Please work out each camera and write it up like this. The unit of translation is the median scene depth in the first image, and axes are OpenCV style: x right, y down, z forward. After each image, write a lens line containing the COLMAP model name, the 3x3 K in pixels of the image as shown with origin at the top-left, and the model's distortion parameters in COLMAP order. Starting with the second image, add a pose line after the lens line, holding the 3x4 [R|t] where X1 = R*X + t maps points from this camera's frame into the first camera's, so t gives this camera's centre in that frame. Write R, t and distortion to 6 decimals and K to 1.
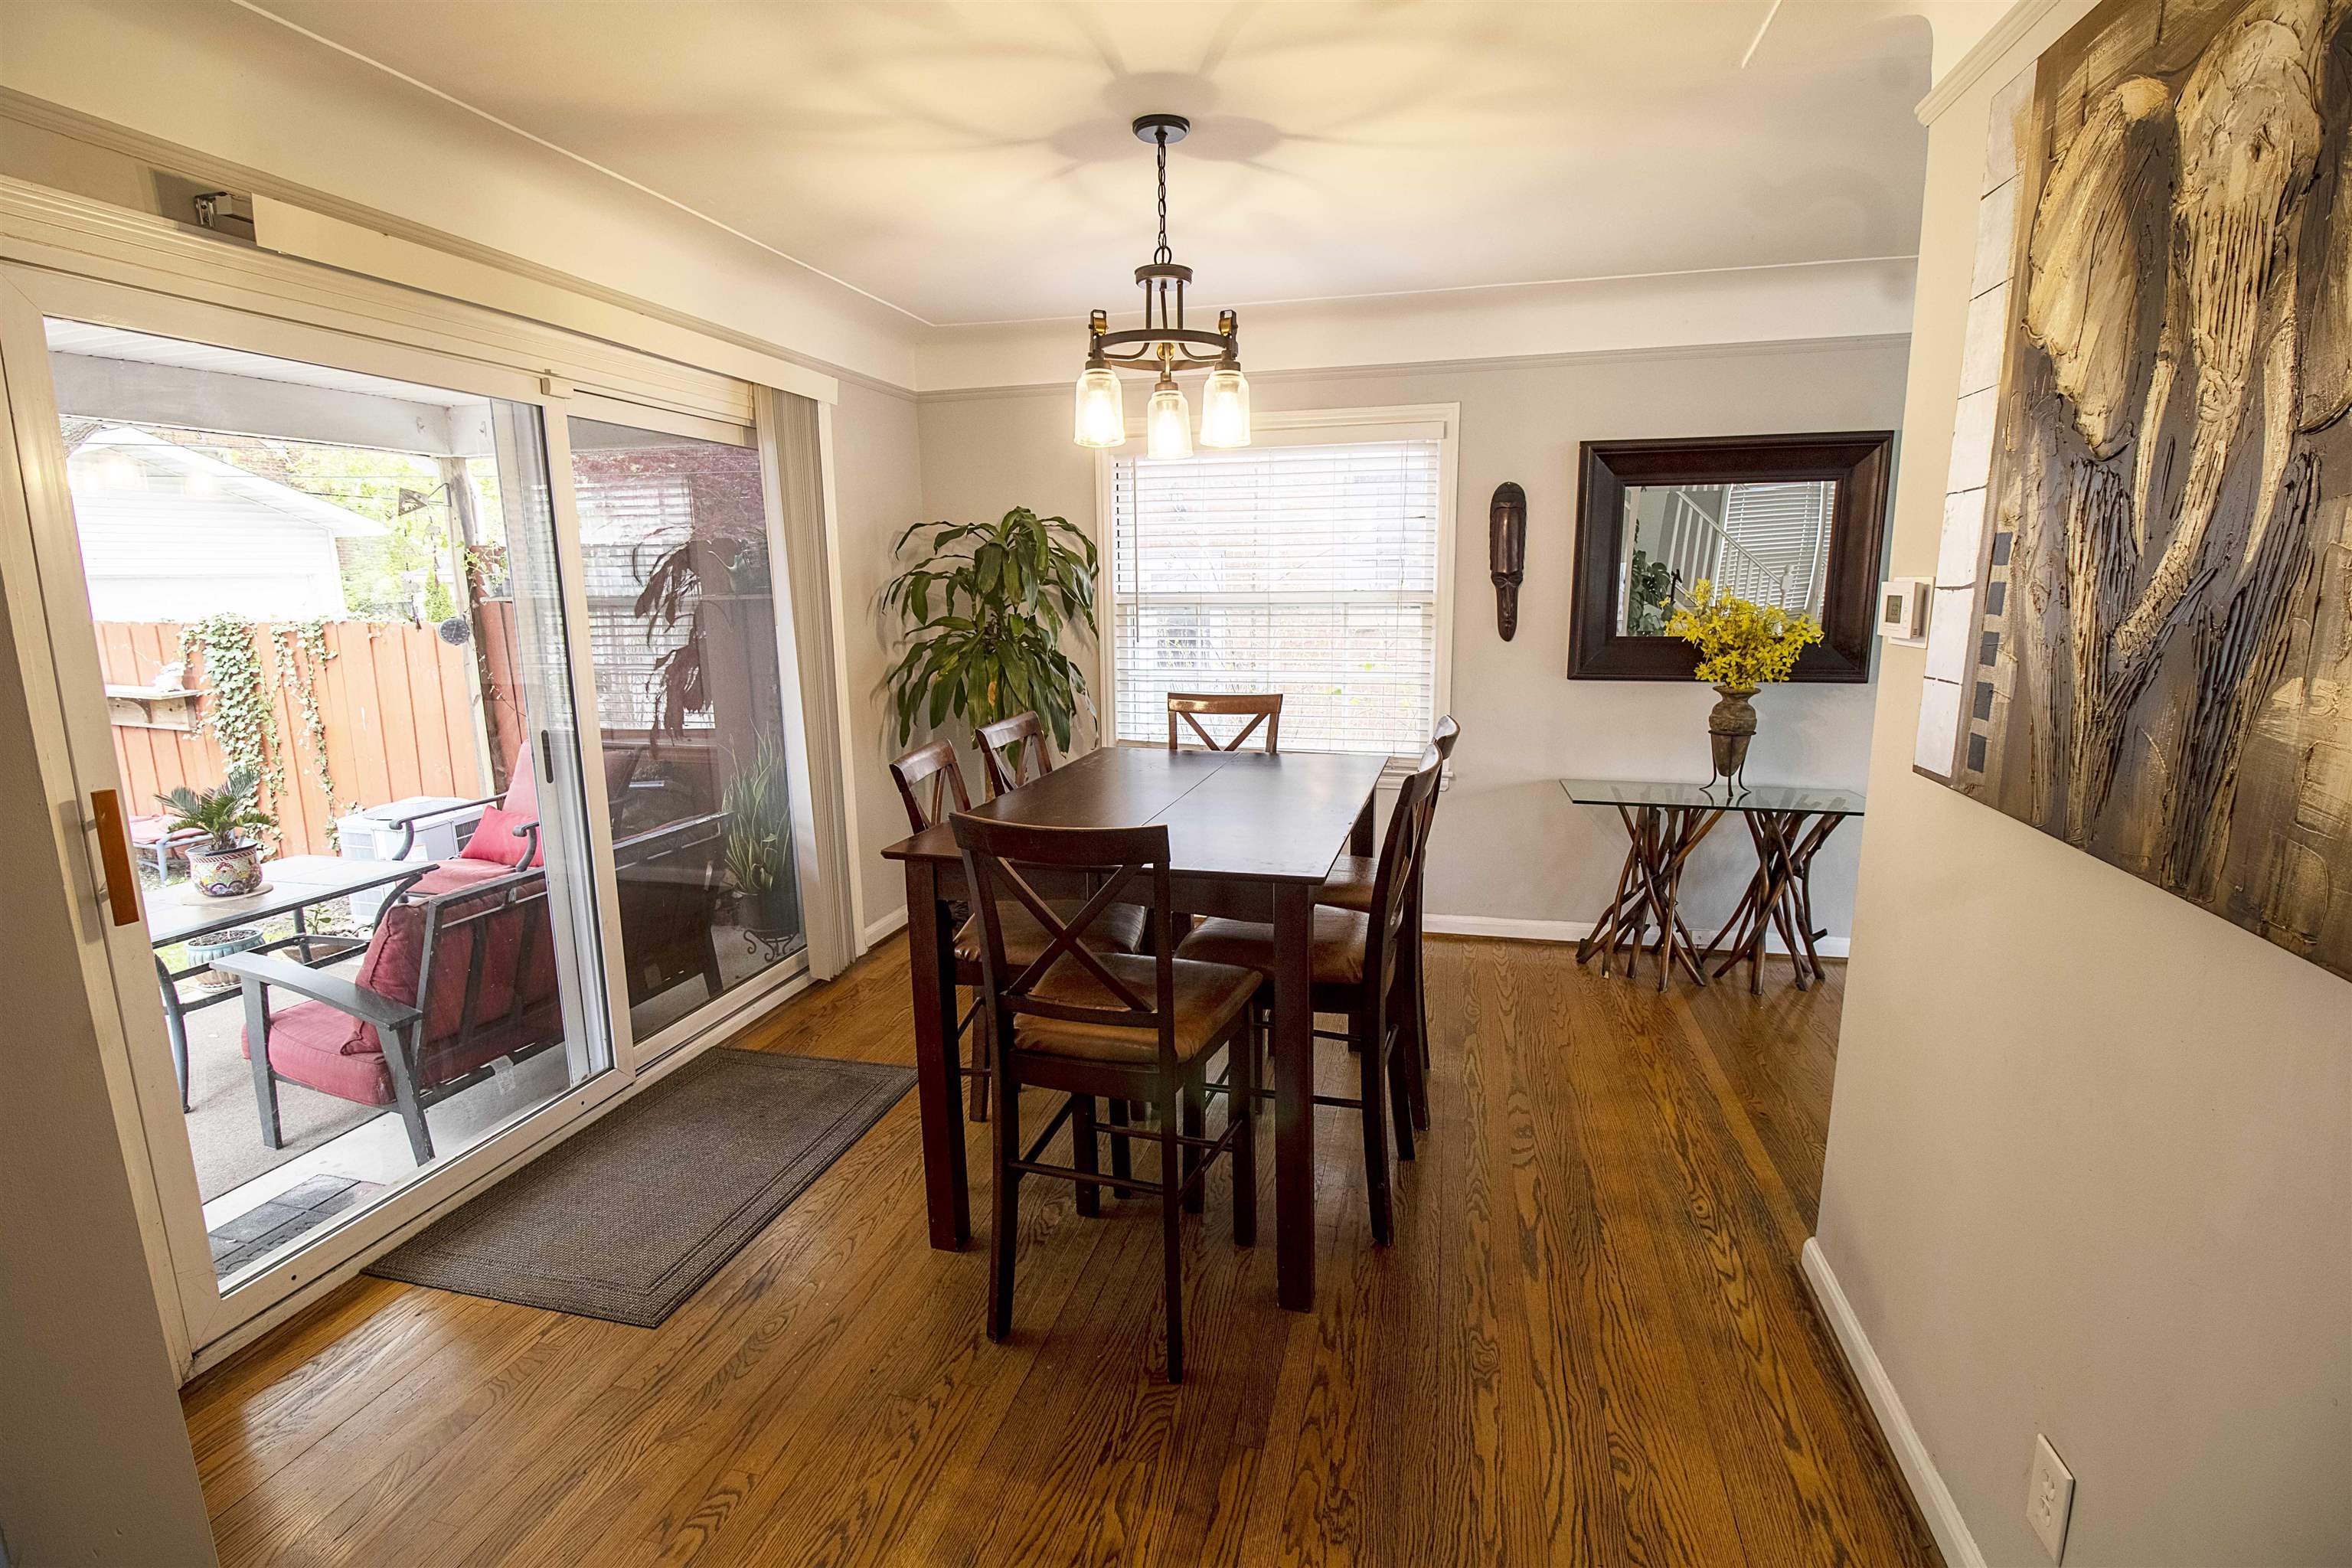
lens RADIAL K [[1133.5, 0, 1154.1], [0, 1133.5, 787.9], [0, 0, 1]] dist [-0.004967, -0.002629]
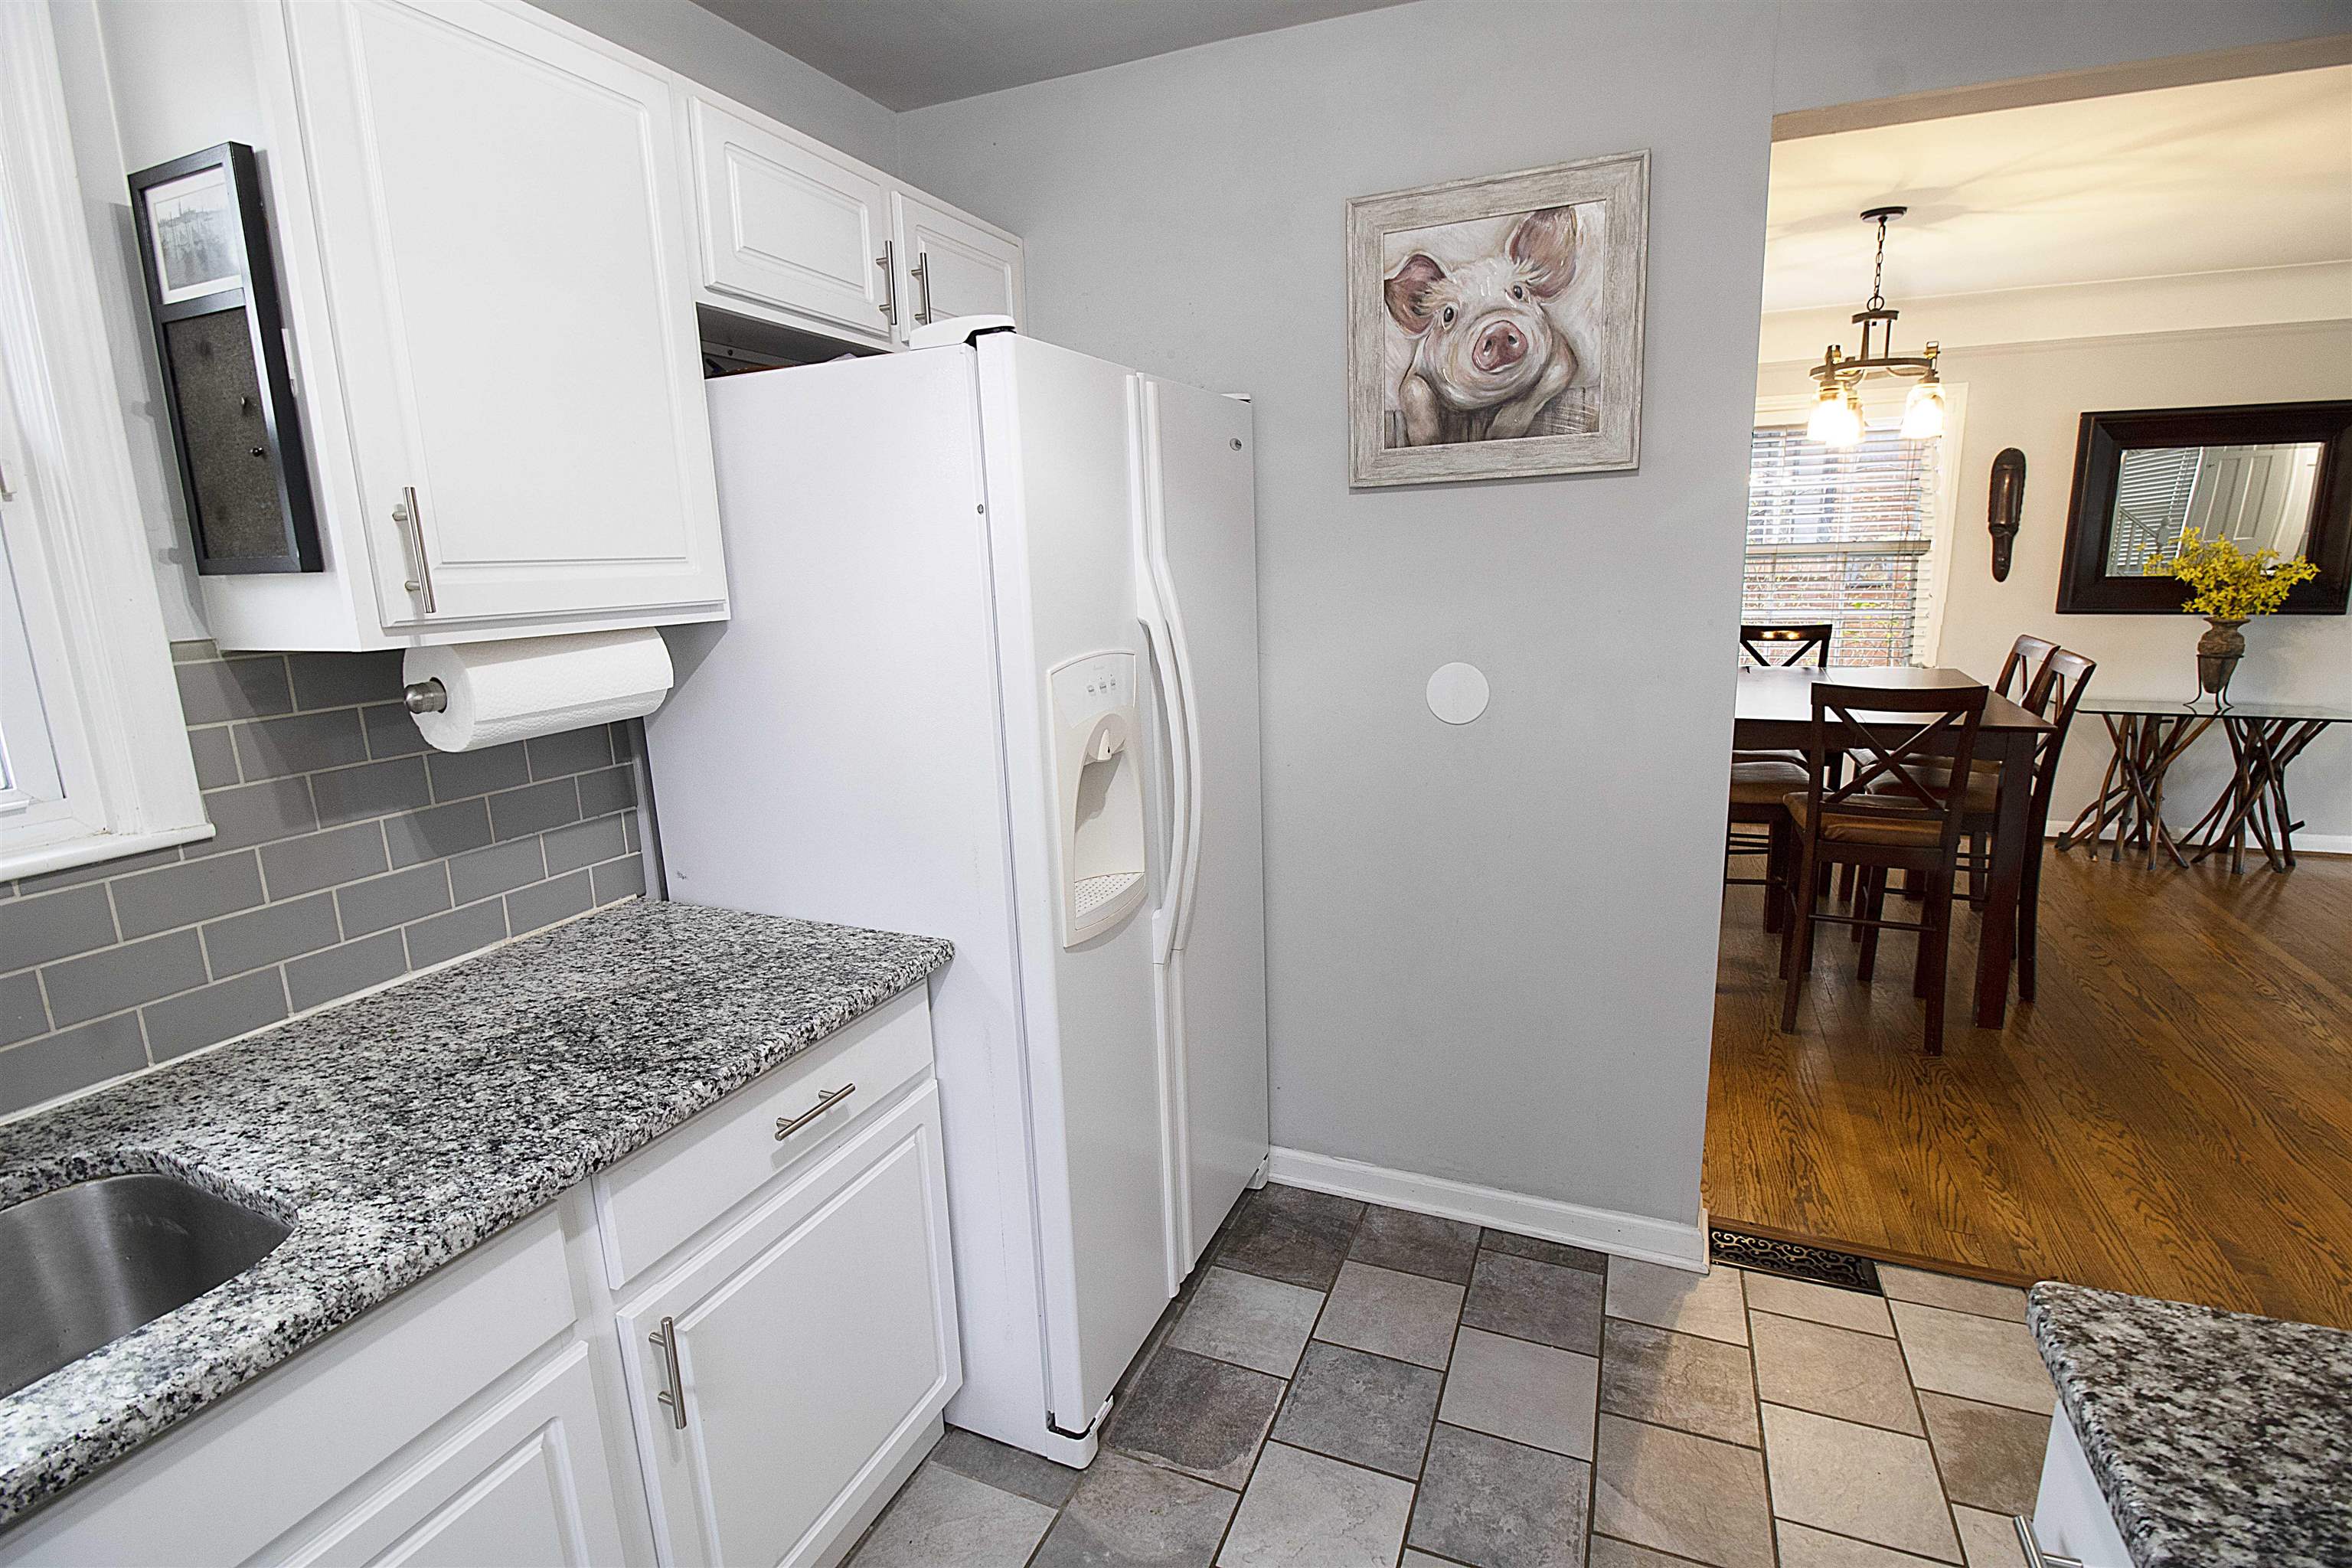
lens RADIAL K [[1133.5, 0, 1181.5], [0, 1133.5, 779.7], [0, 0, 1]] dist [-0.004967, -0.002629]
pose [[0.988352, 0.015303, -0.151415, -0.384209], [-0.011712, 0.999629, 0.024578, 0.063924], [0.151735, -0.022518, 0.988165, -0.335799]]
